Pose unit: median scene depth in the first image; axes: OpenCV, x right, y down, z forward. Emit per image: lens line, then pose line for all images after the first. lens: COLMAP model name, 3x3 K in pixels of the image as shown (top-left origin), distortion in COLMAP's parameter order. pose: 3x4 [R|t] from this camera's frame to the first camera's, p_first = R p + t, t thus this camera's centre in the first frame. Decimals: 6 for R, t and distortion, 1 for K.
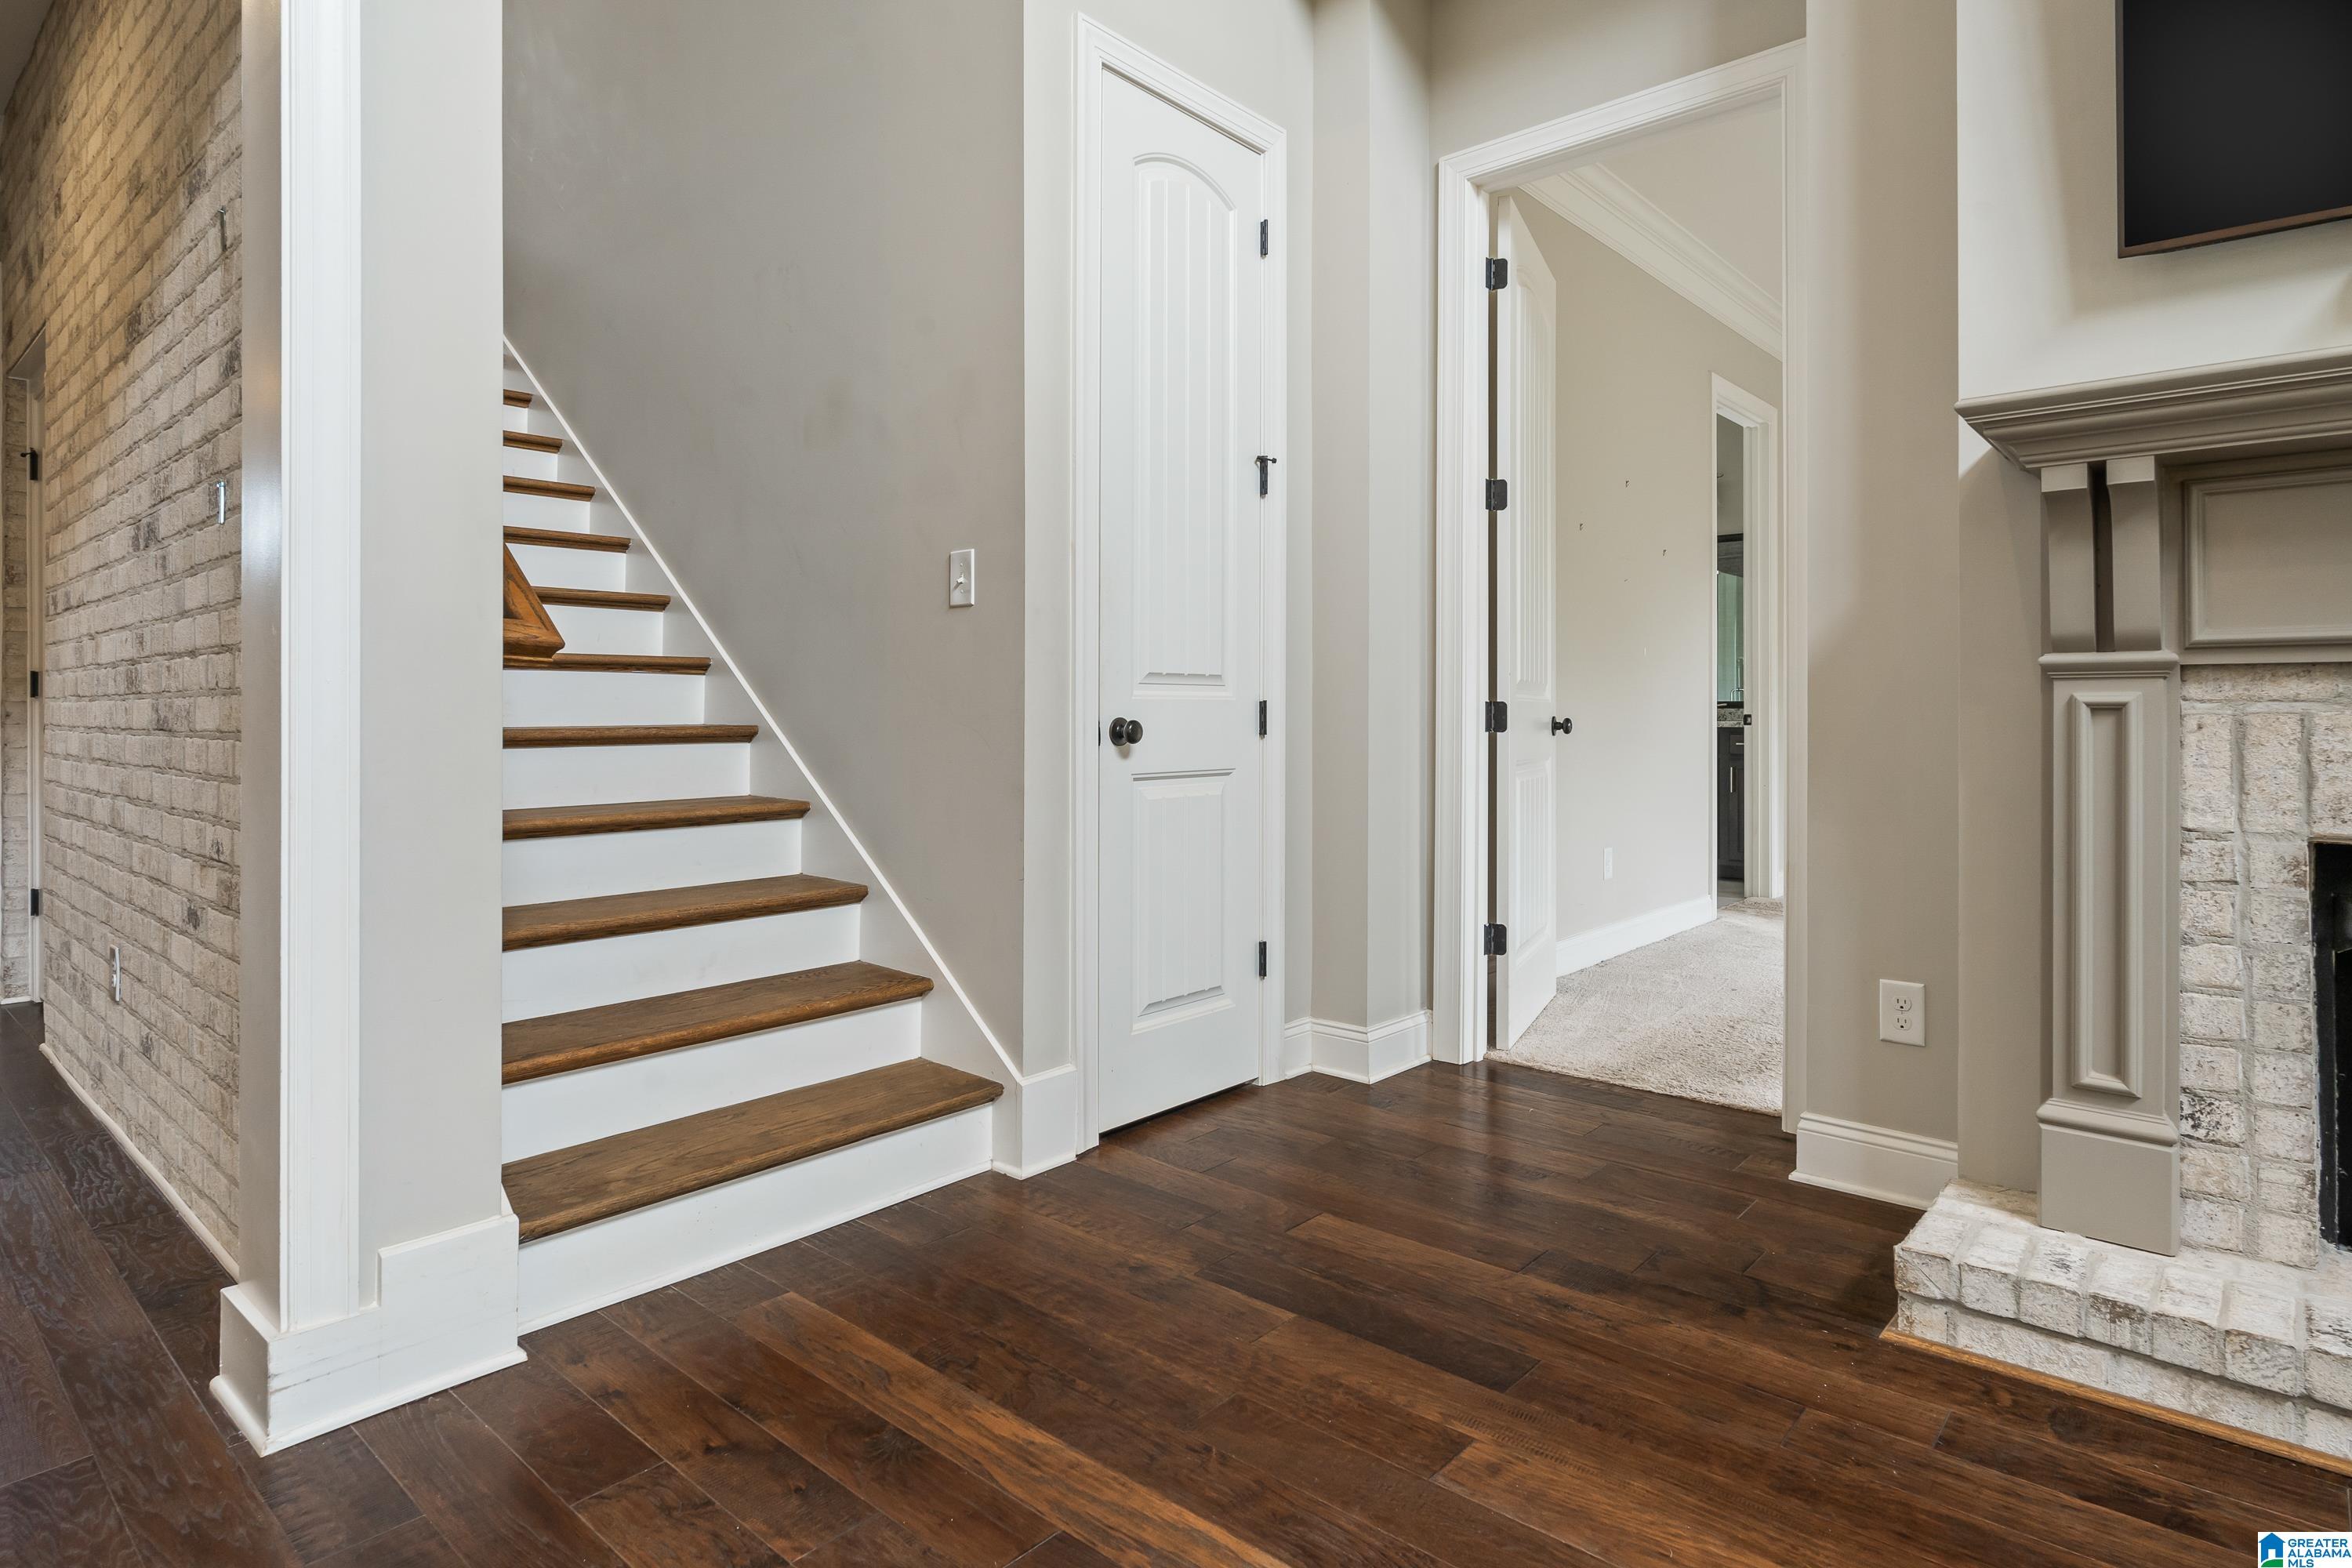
lens RADIAL K [[1262.1, 0, 1158.5], [0, 1262.1, 701.6], [0, 0, 1]] dist [0.002653, -0.002077]
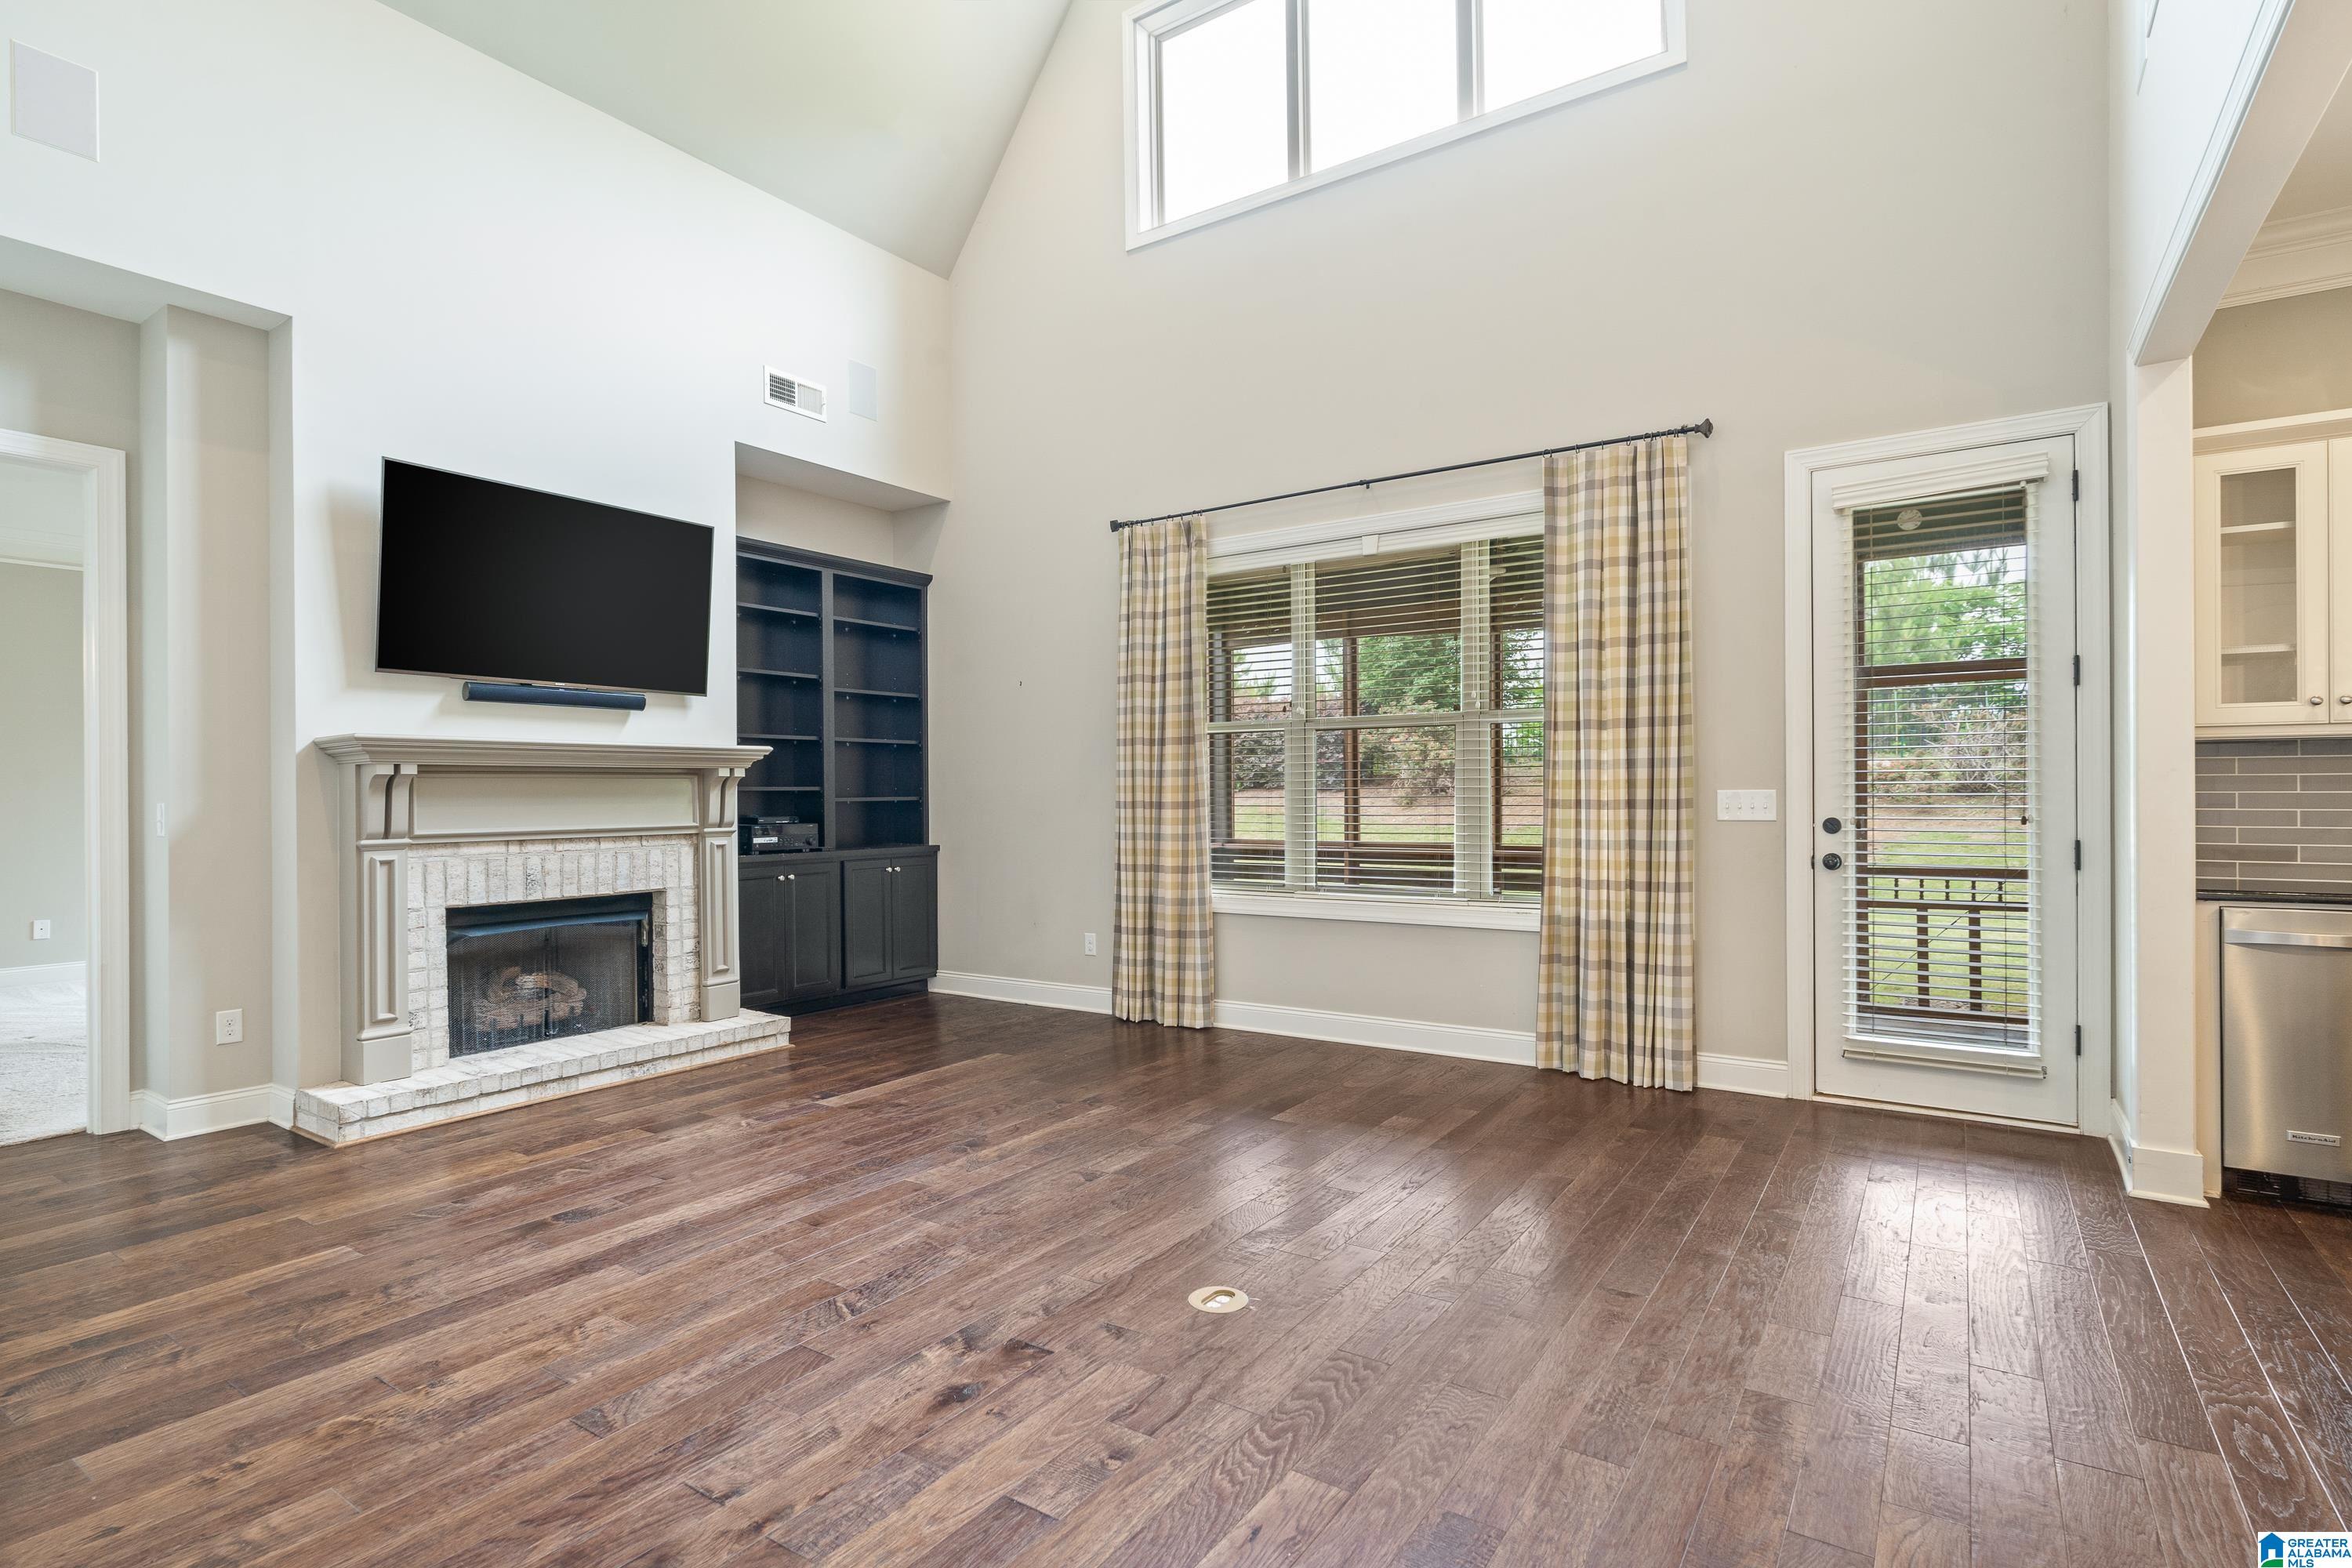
lens RADIAL K [[1161.9, 0, 1188.1], [0, 1161.9, 788.1], [0, 0, 1]] dist [-0.002687, -0.000675]
pose [[-0.150074, 0.006307, 0.988655, -1.253083], [0.001477, 0.999980, -0.006155, -0.090658], [-0.988674, 0.000537, -0.150080, -0.142741]]
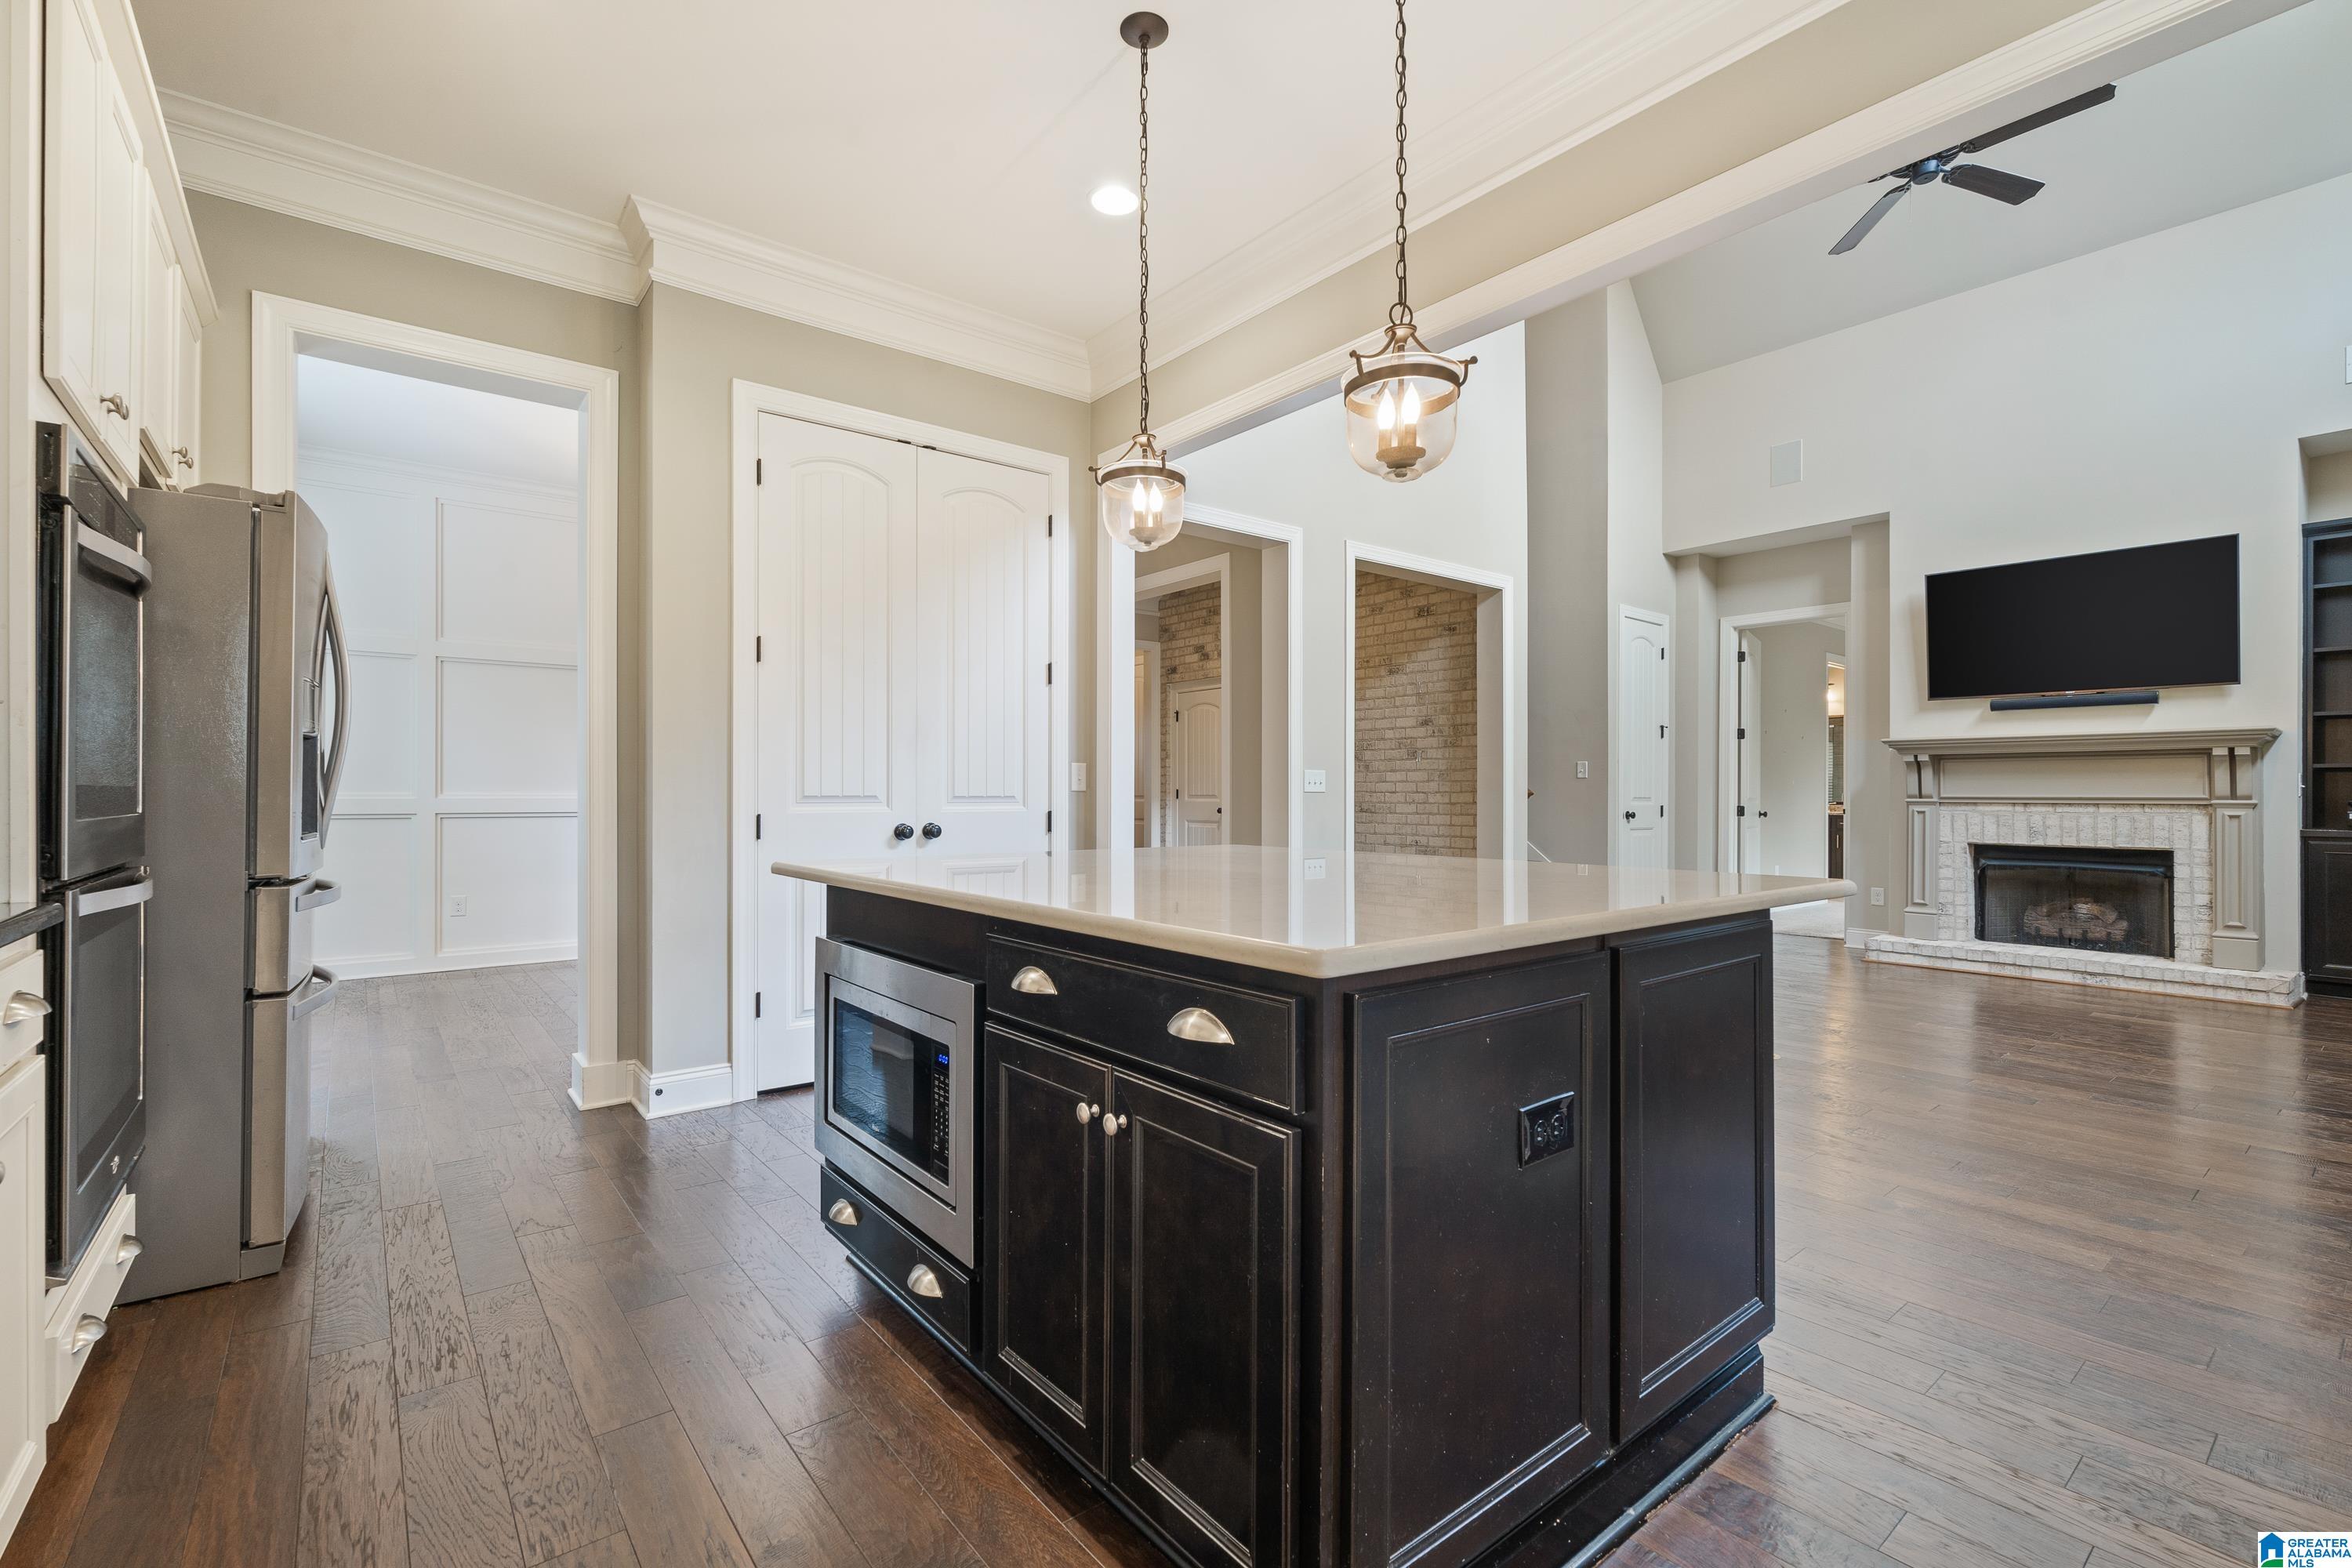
lens RADIAL K [[1043.4, 0, 1156.9], [0, 1043.4, 784.4], [0, 0, 1]] dist [-0.010242, 0.002850]
pose [[0.986160, 0.004703, -0.165732, -0.871383], [-0.004910, 0.999988, -0.000838, -0.052797], [0.165726, 0.001640, 0.986170, -2.082692]]
